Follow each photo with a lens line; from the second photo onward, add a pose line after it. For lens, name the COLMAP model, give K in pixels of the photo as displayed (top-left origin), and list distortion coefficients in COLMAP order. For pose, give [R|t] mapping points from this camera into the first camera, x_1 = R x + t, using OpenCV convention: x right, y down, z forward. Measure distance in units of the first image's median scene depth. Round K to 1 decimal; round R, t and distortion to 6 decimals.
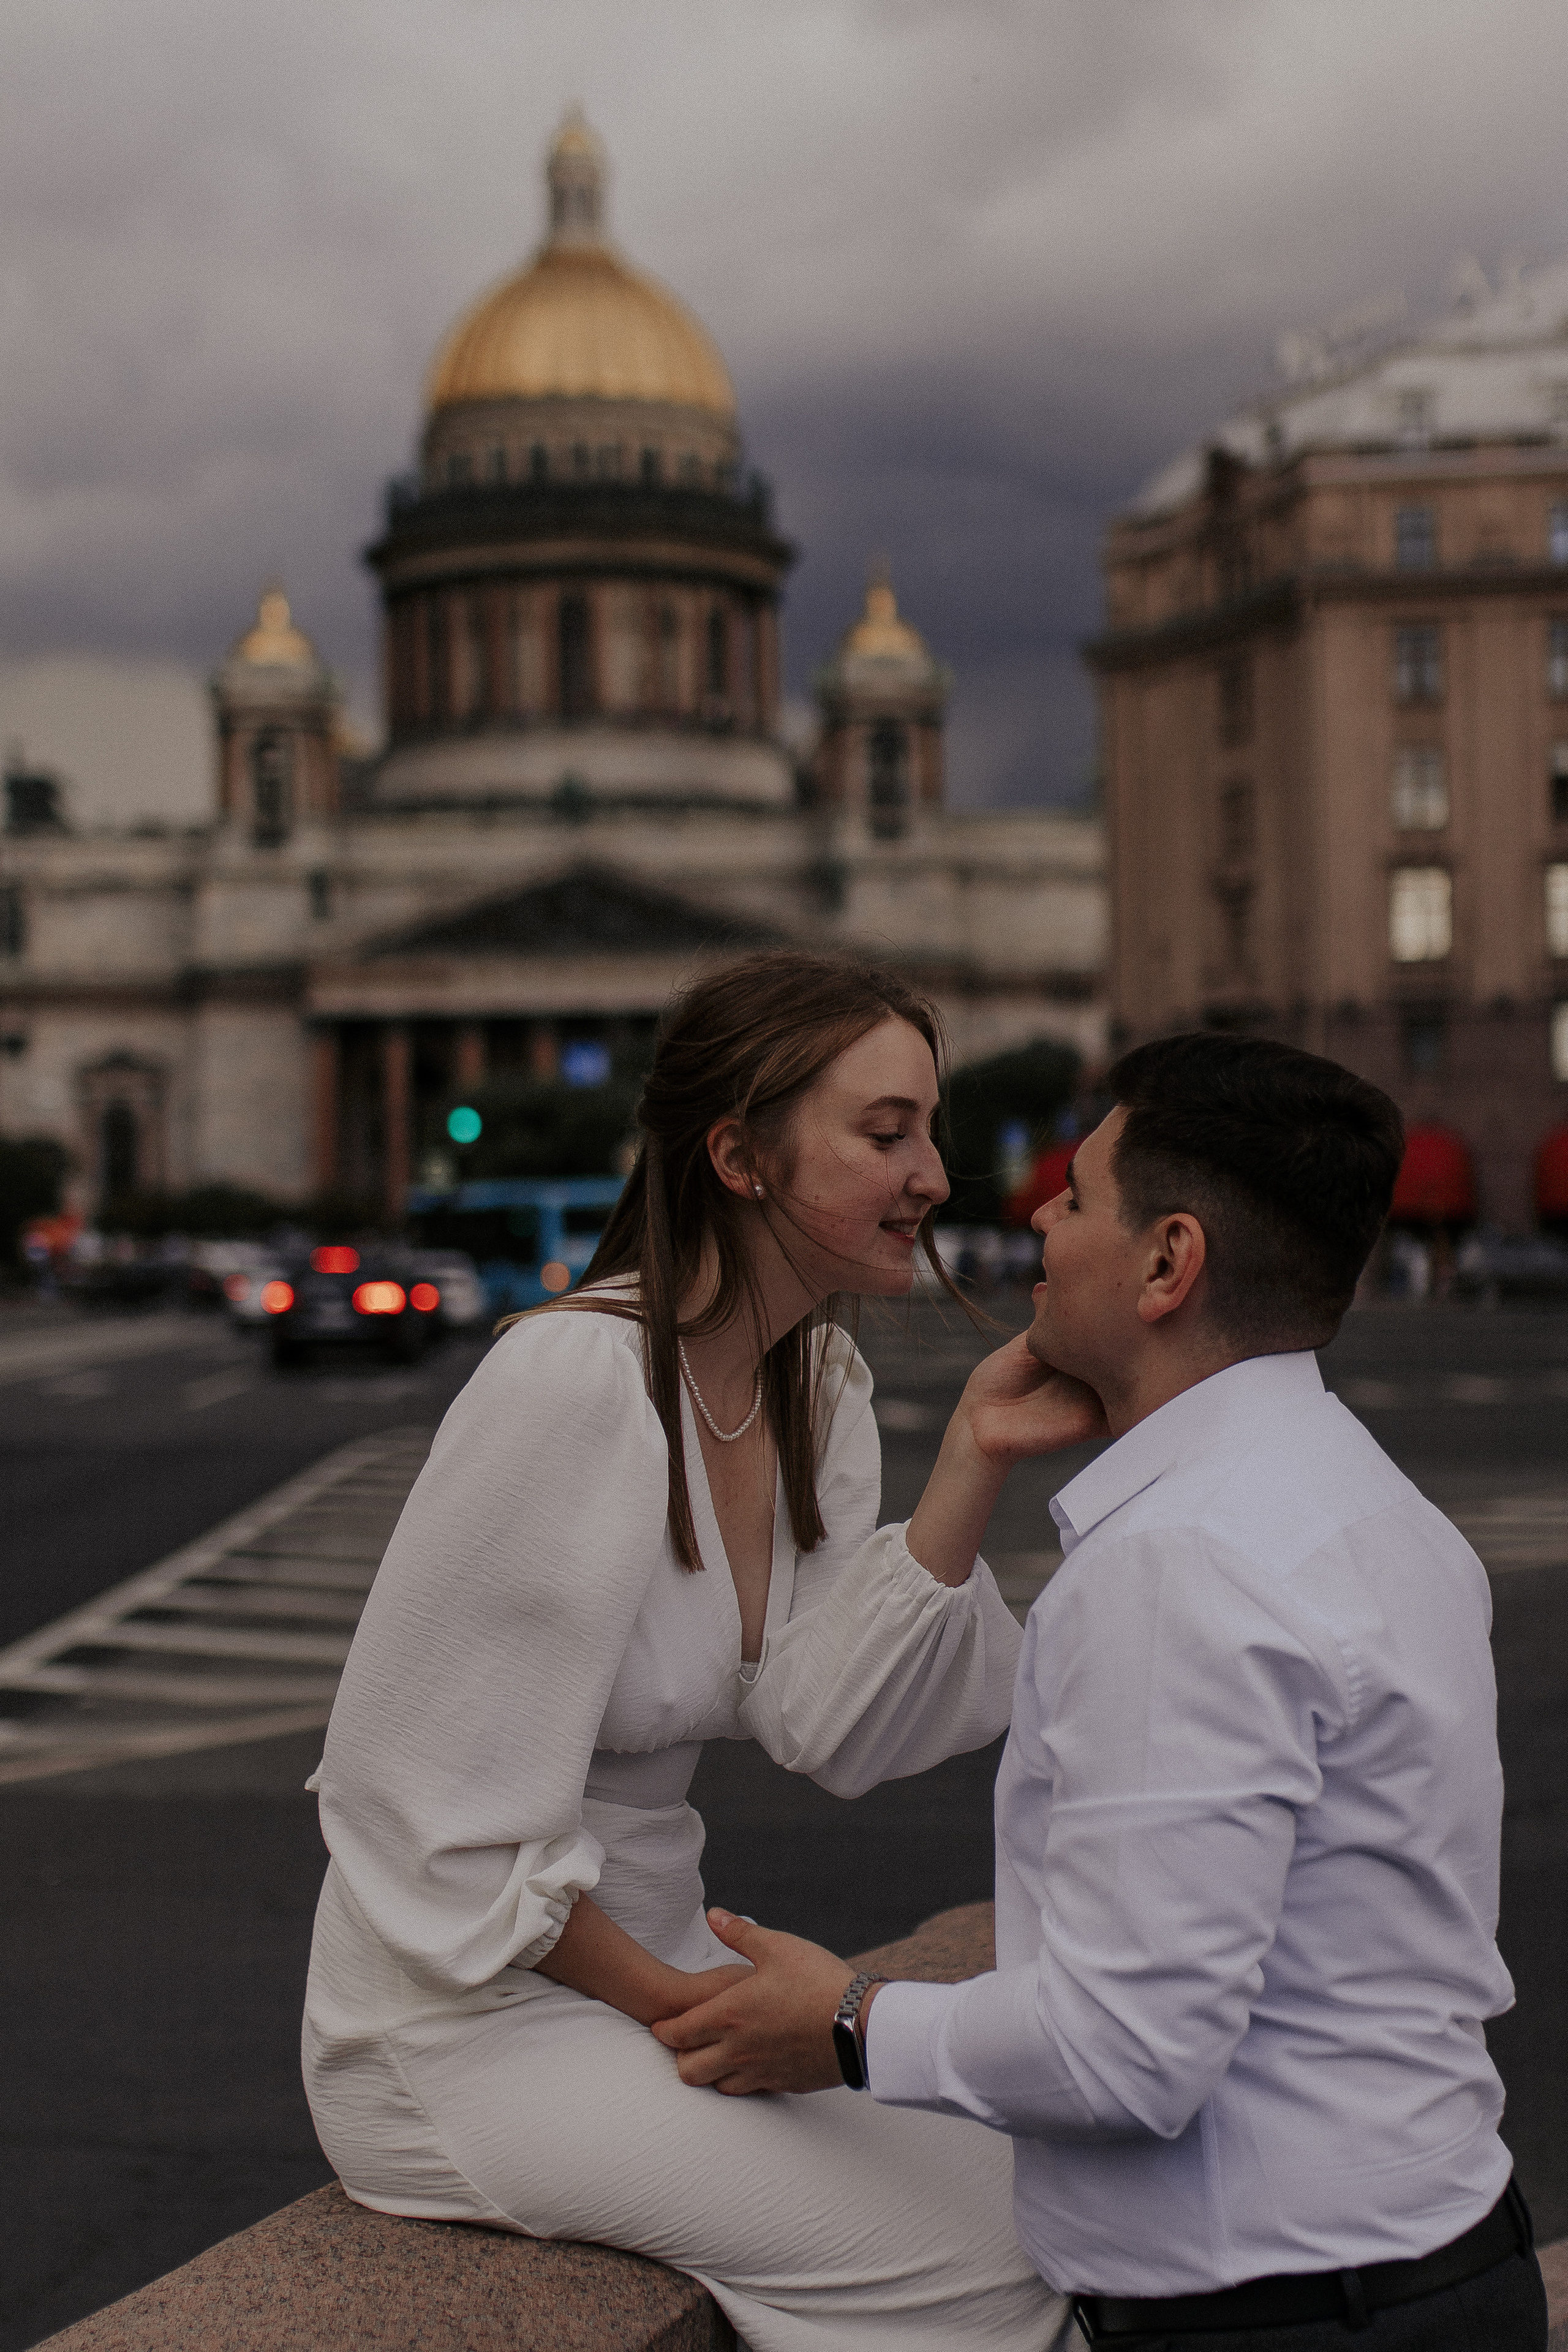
lens RADIAL K [[3758.3, 0, 784.0], [0, 3758.3, 1176.0], [0, 0, 1]] dist [-0.024034, -0.137184]
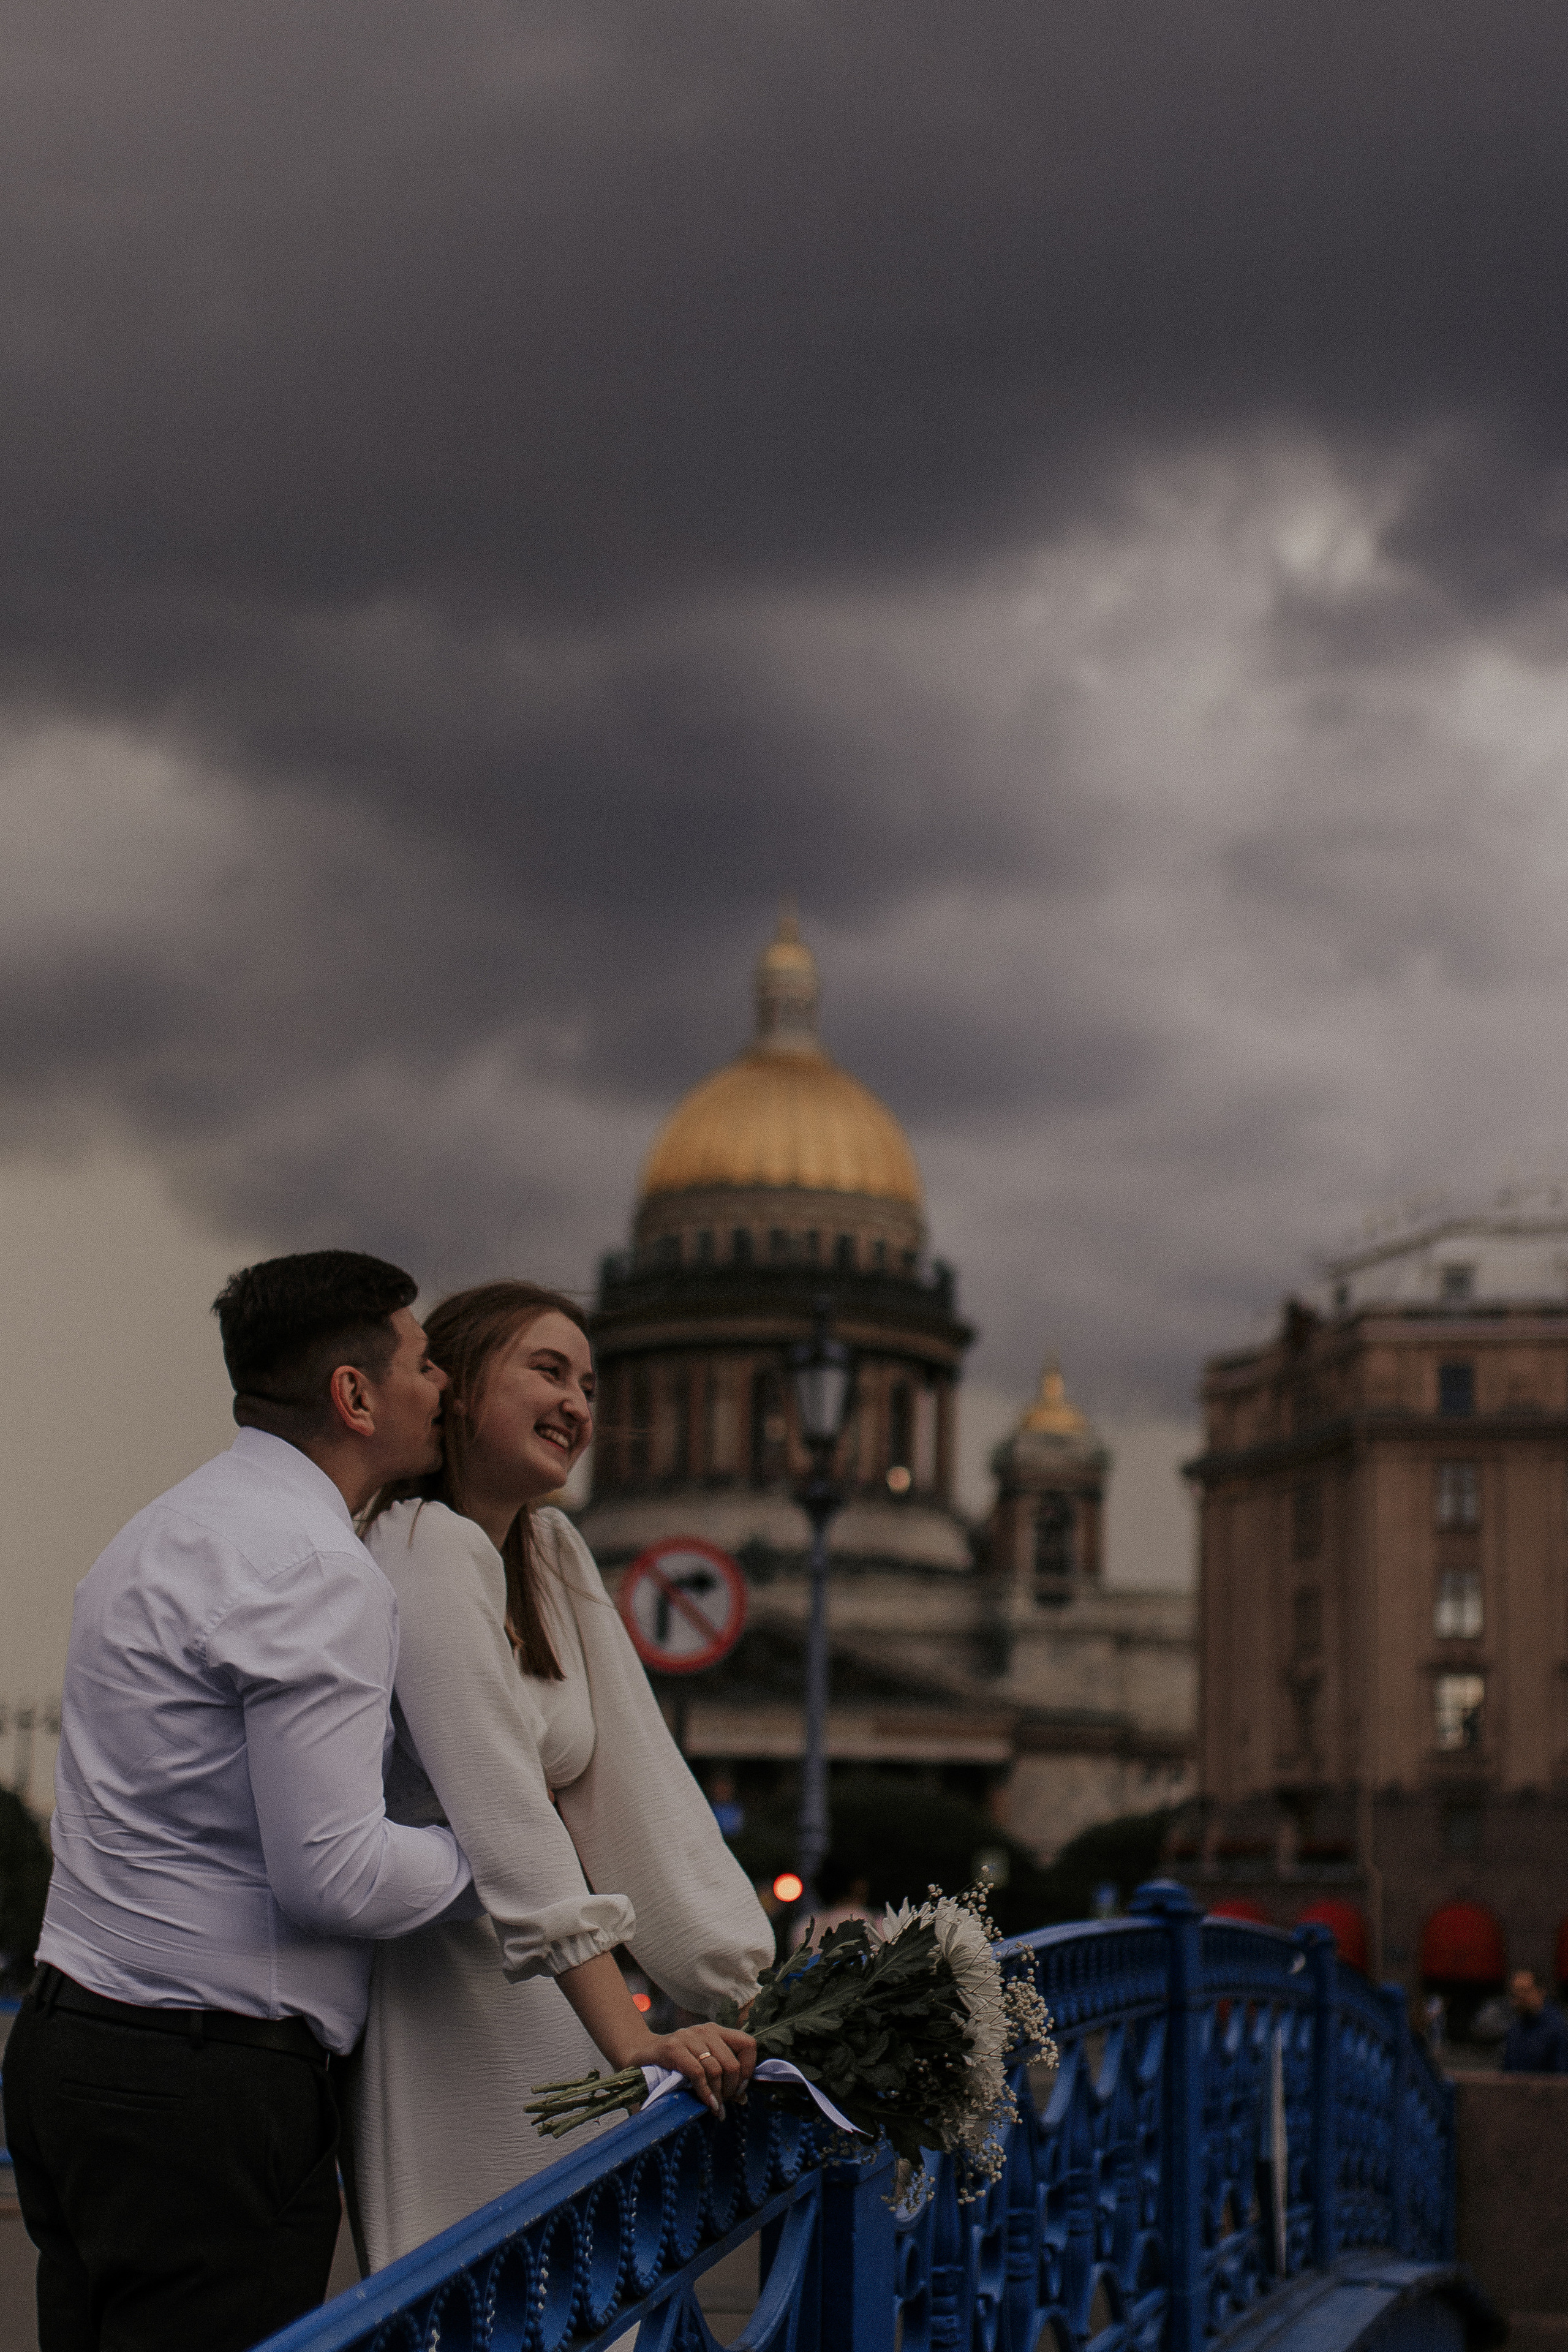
lens RADIAL K [[3758.3, 0, 784.0], [0, 3758.3, 1176.0], [0, 0, 1]] dist [-0.024034, -0.137184]
pose [[0.997846, 0.030562, -0.058054, 0.017999], [-0.041295, 0.980174, -0.193785, 0.000646], [0.050981, 0.195765, 0.979325, -0.128767]]
